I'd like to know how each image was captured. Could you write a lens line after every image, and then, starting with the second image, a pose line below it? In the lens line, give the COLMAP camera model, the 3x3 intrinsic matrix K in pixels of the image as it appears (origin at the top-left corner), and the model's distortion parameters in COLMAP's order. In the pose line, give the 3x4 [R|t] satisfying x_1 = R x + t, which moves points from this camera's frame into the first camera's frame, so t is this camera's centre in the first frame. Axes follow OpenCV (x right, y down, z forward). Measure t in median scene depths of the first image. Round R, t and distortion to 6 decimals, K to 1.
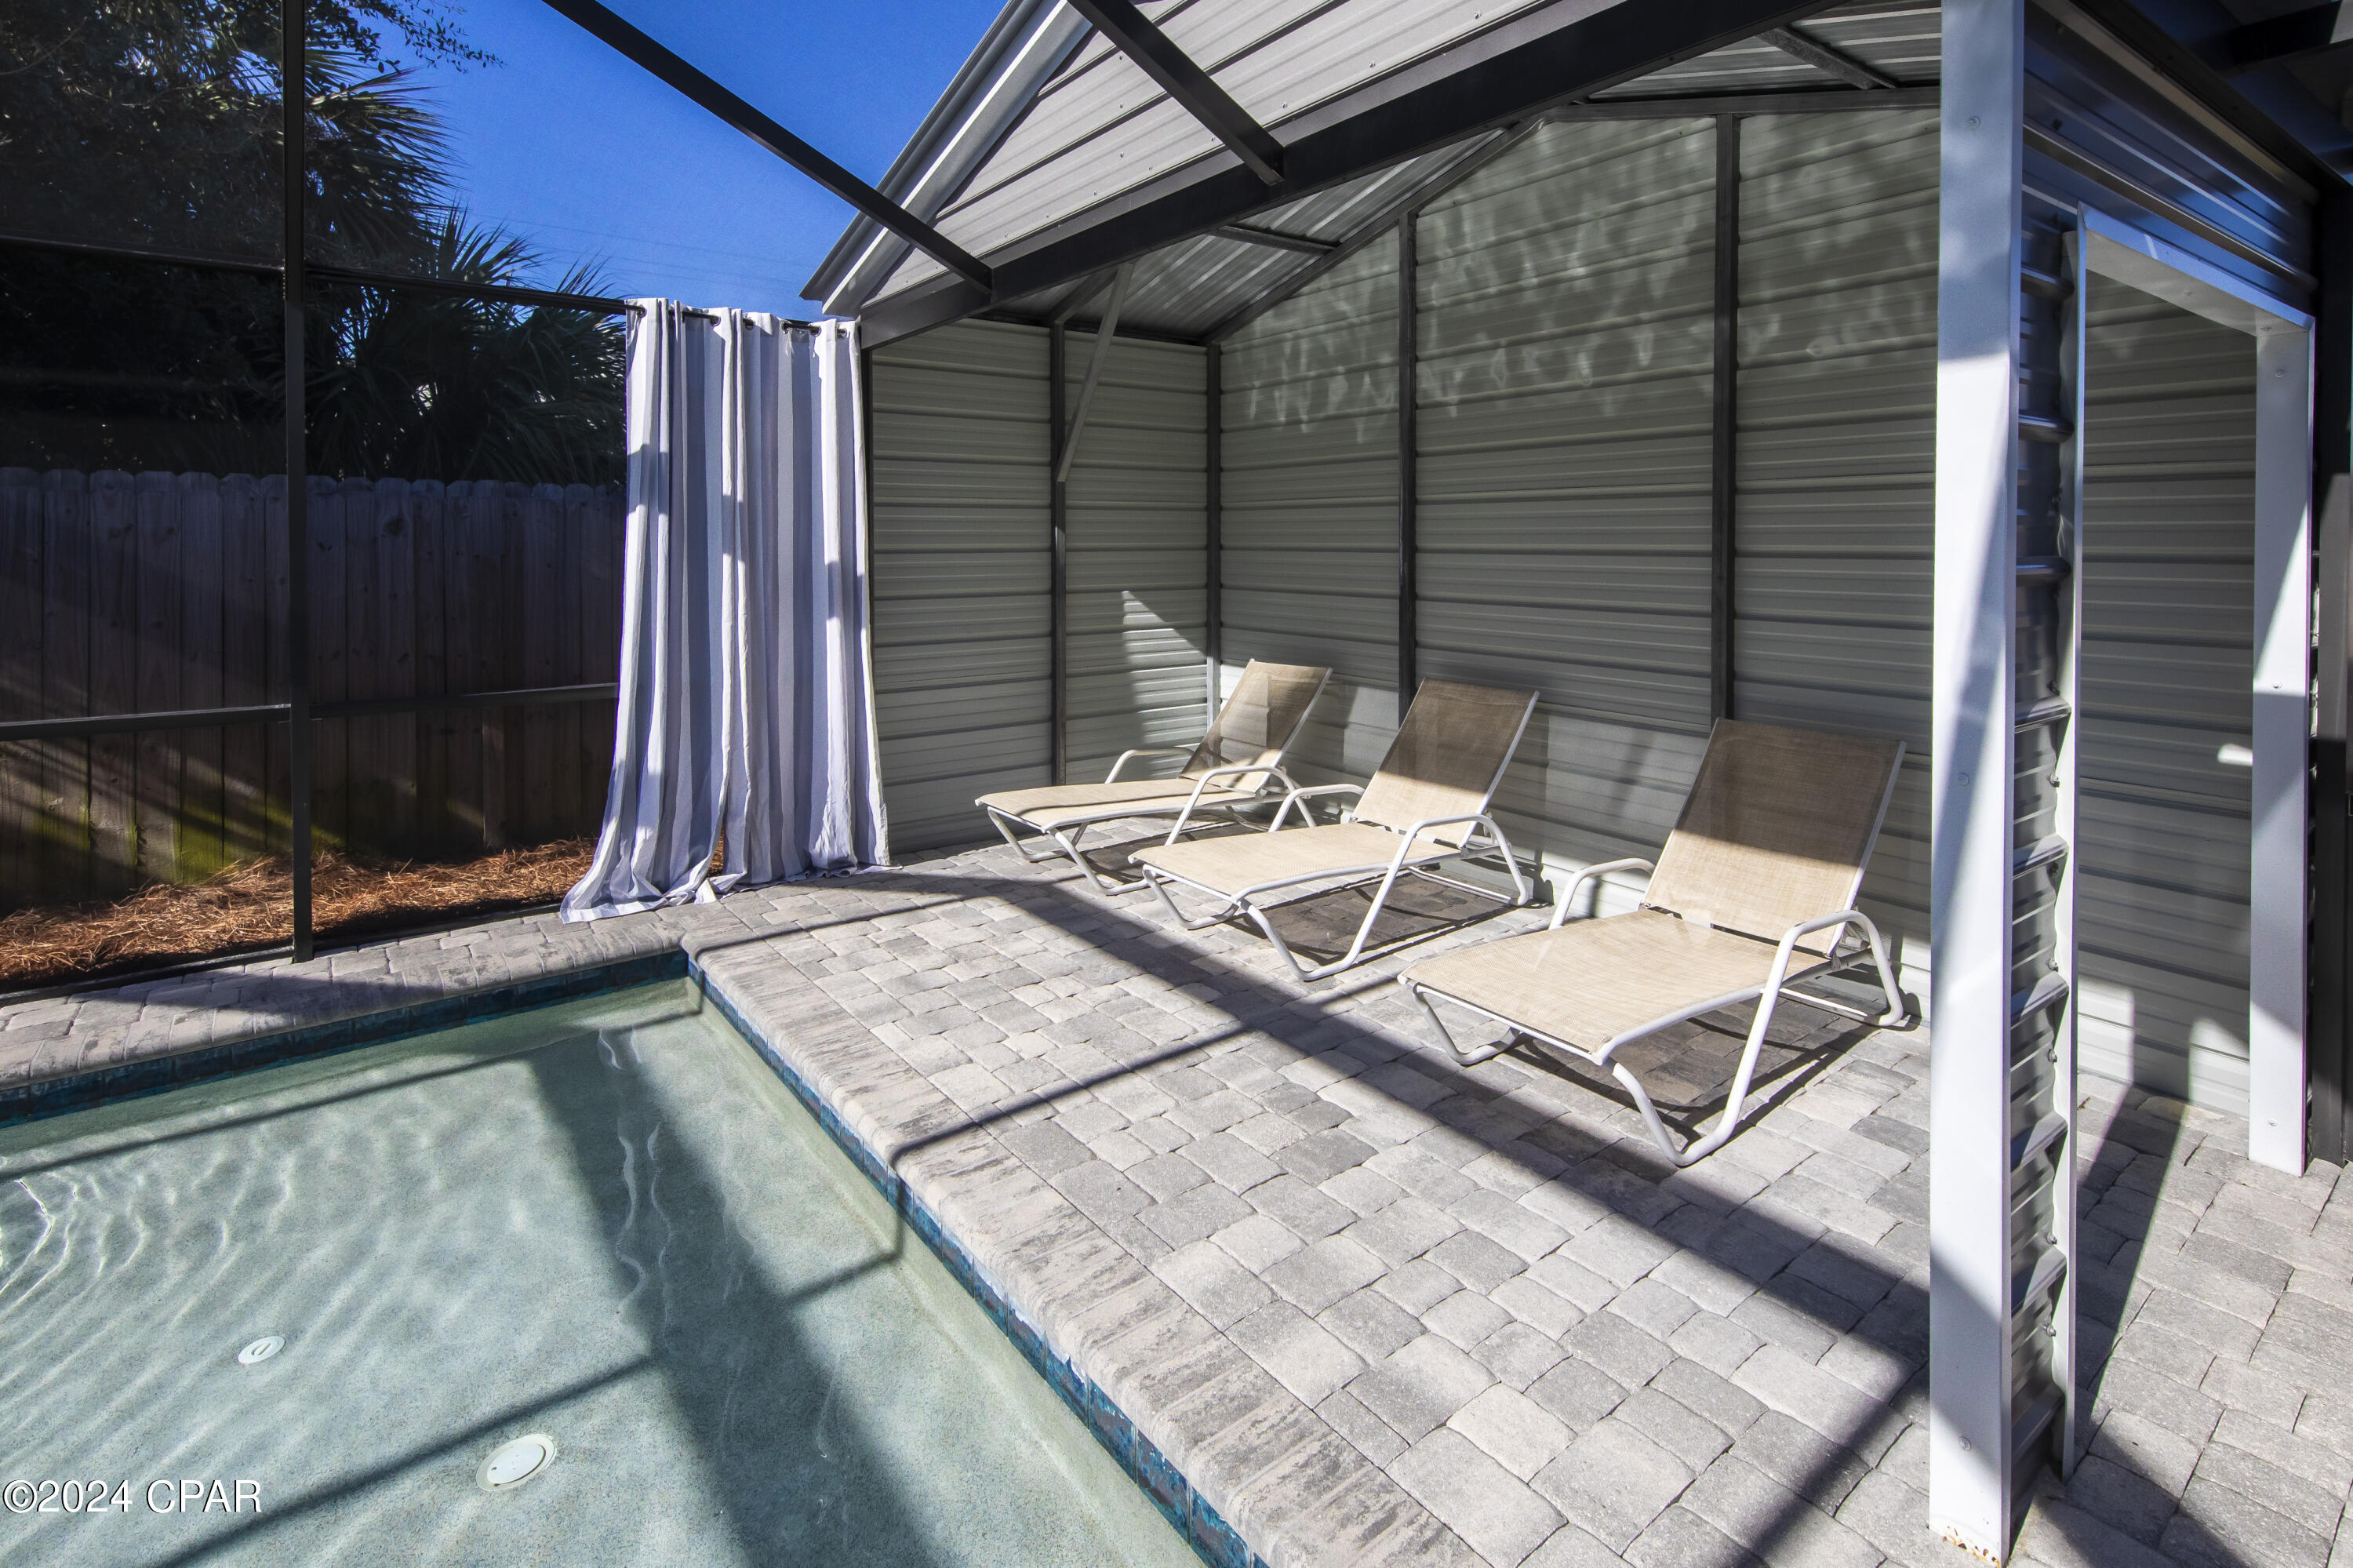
lens RADIAL K [[1121.8, 0, 1113.1], [0, 1121.8, 552.0], [0, 0, 1]] dist [0.004370, 0.000424]
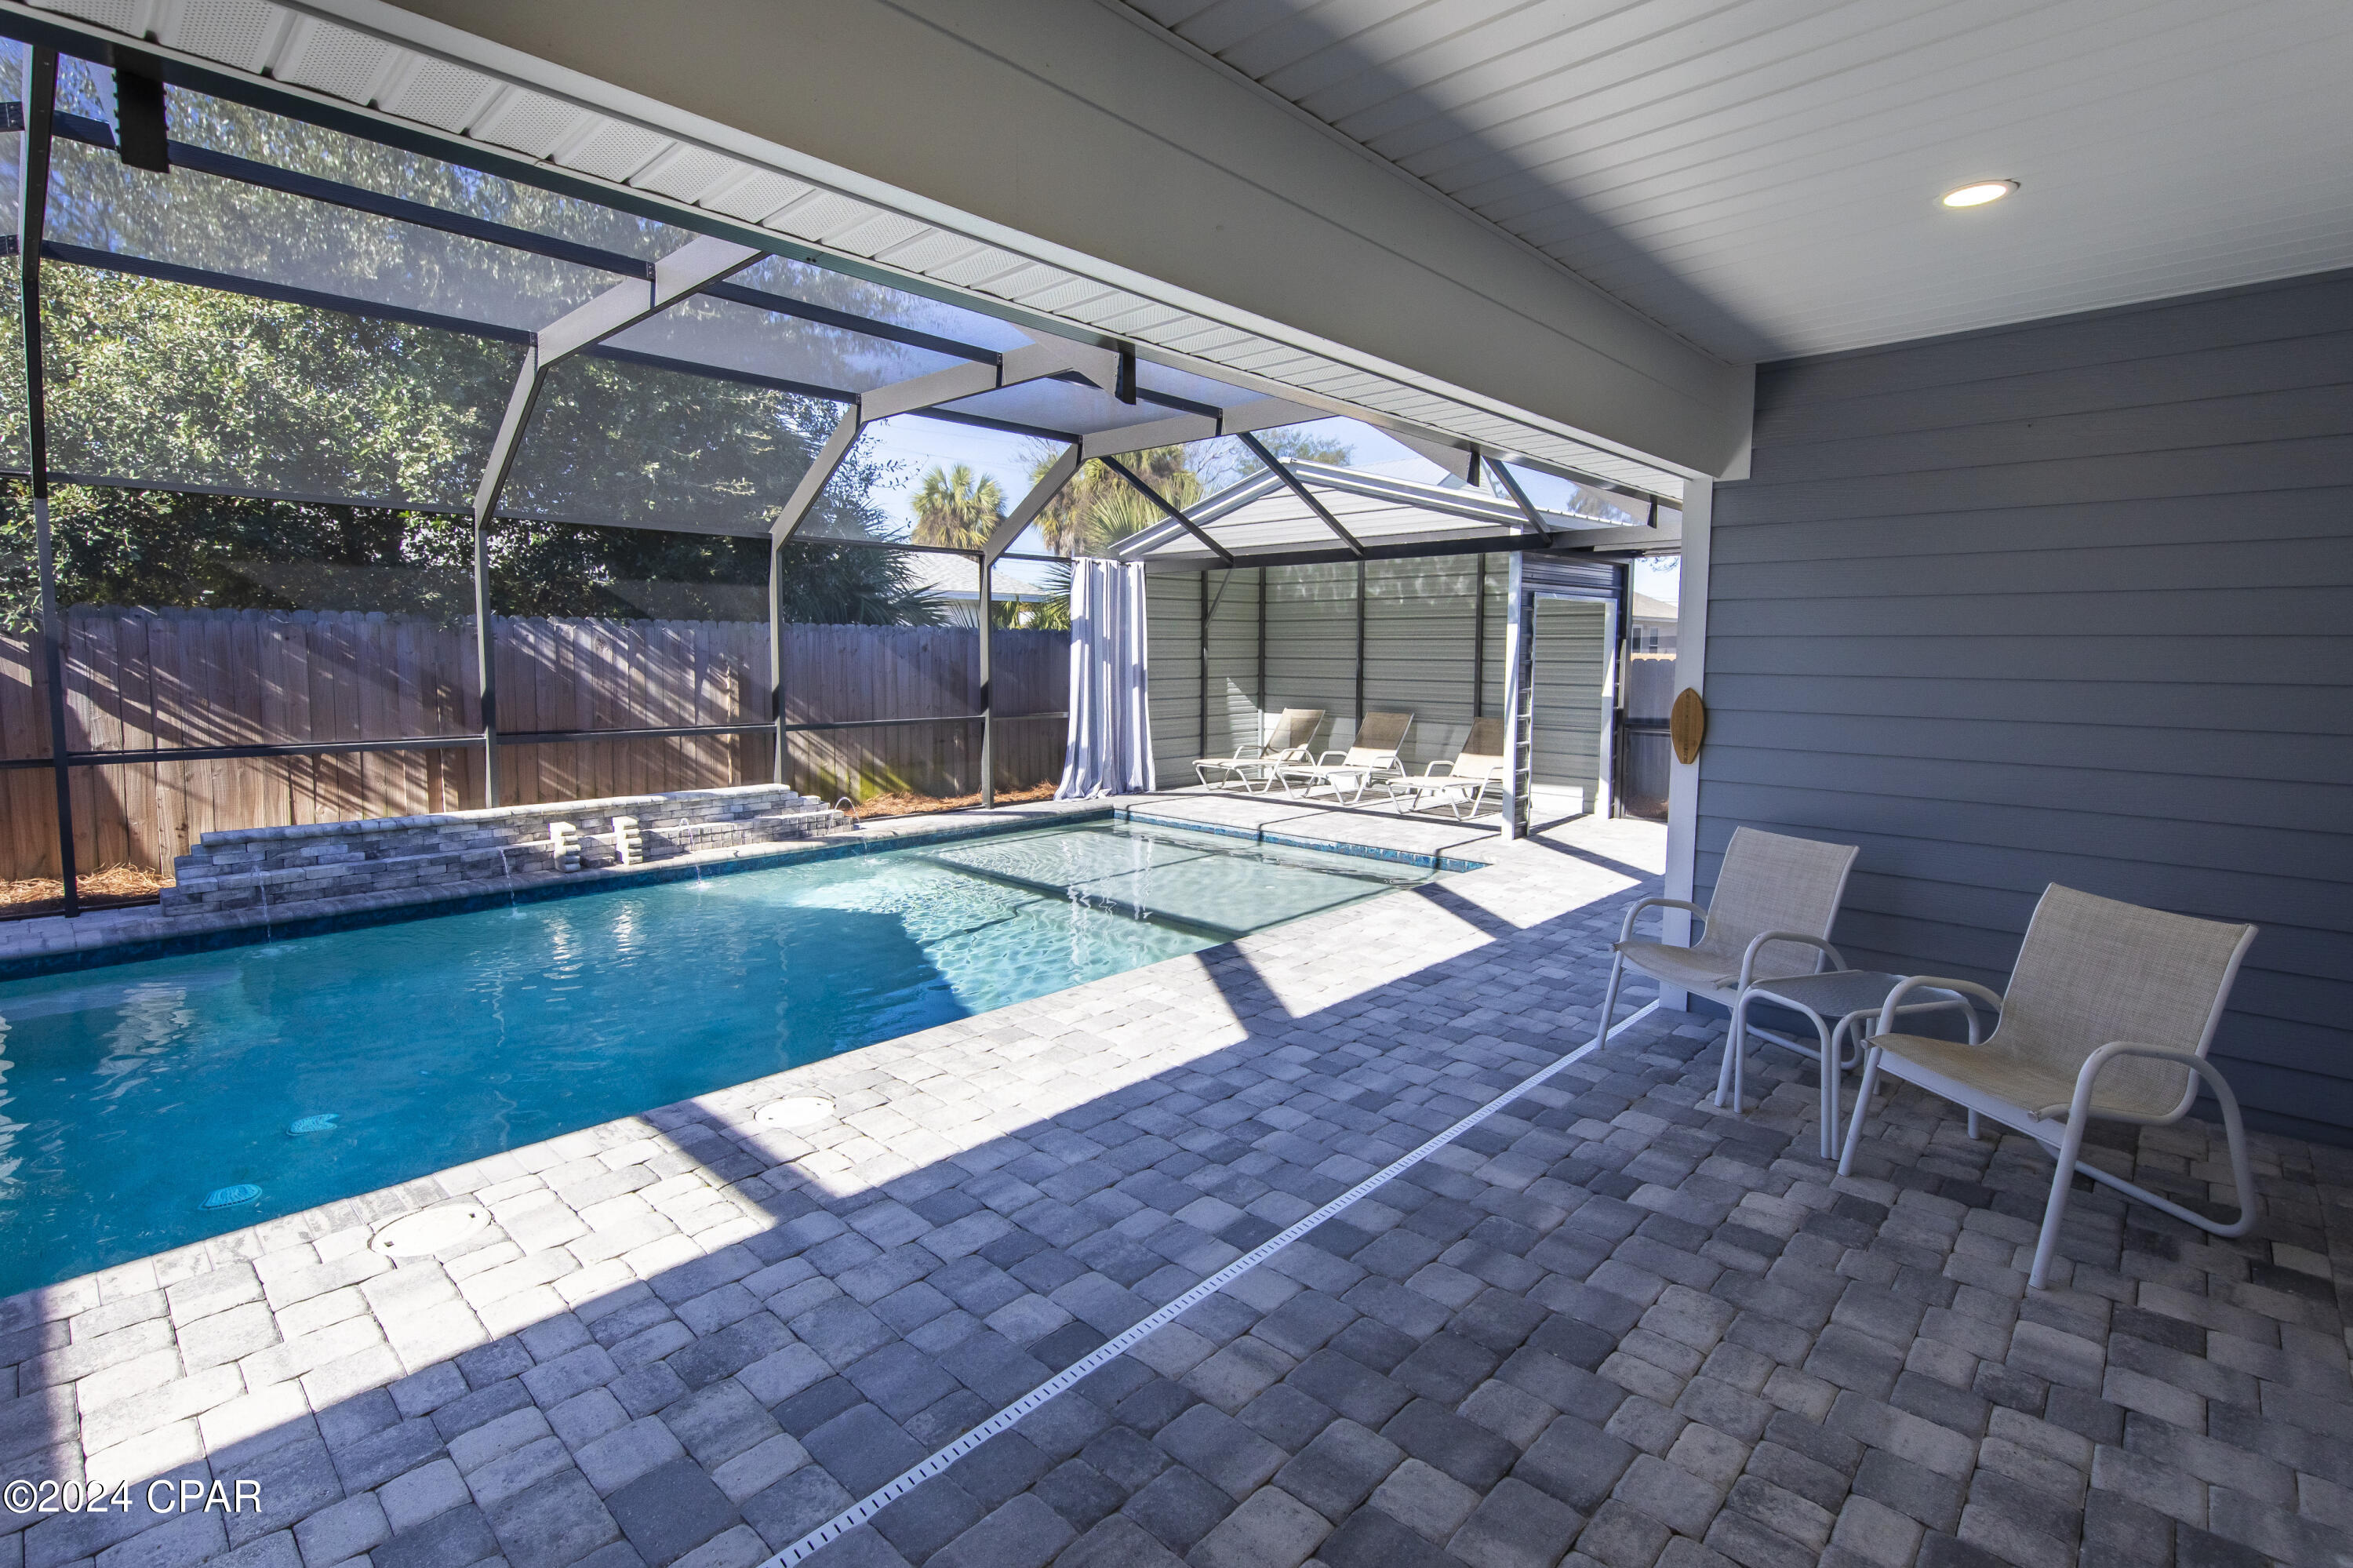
lens RADIAL K [[1105.6, 0, 1139.1], [0, 1105.6, 733.5], [0, 0, 1]] dist [0.001647, 0.000391]
pose [[0.984669, -0.010166, 0.174138, -0.654698], [-0.001198, 0.997883, 0.065025, 0.004521], [-0.174431, -0.064236, 0.982572, -1.329760]]
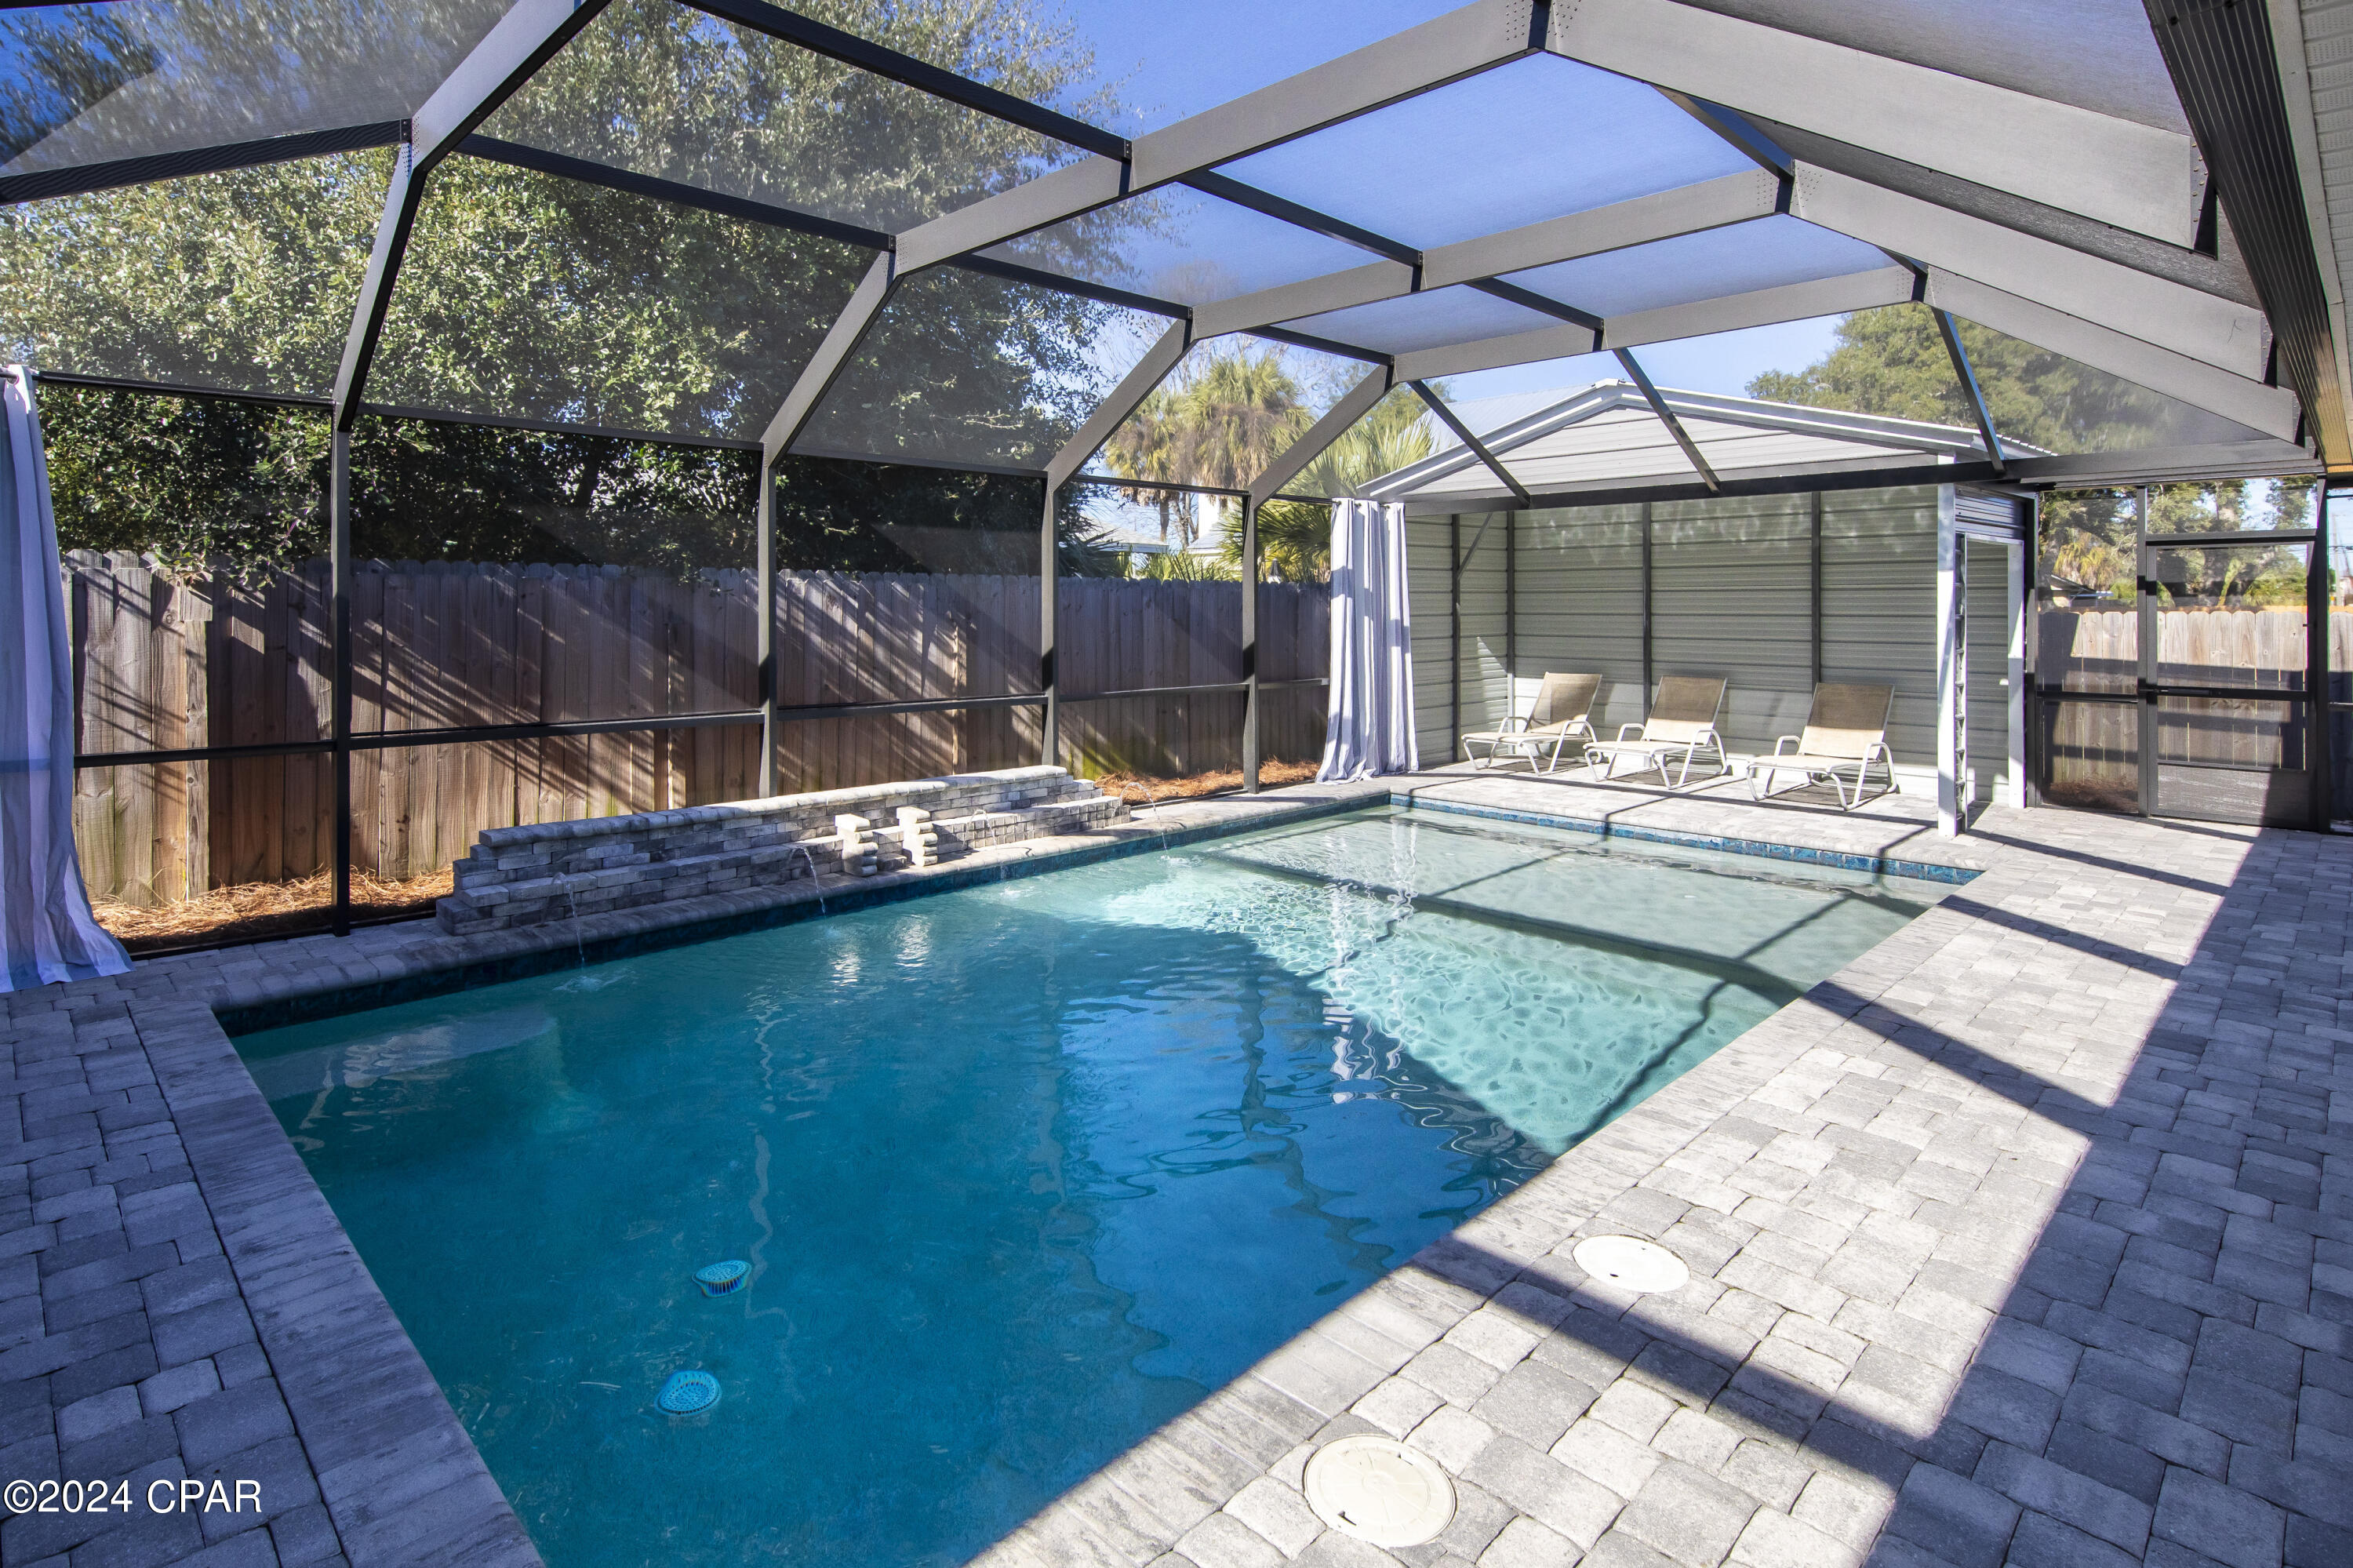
lens RADIAL K [[1209.6, 0, 1104.2], [0, 1209.6, 608.4], [0, 0, 1]] dist [0.005093, 0.001084]
pose [[0.991465, -0.002419, 0.130347, -1.064455], [0.003528, 0.999960, -0.008274, 0.002413], [-0.130322, 0.008663, 0.991434, -1.118490]]
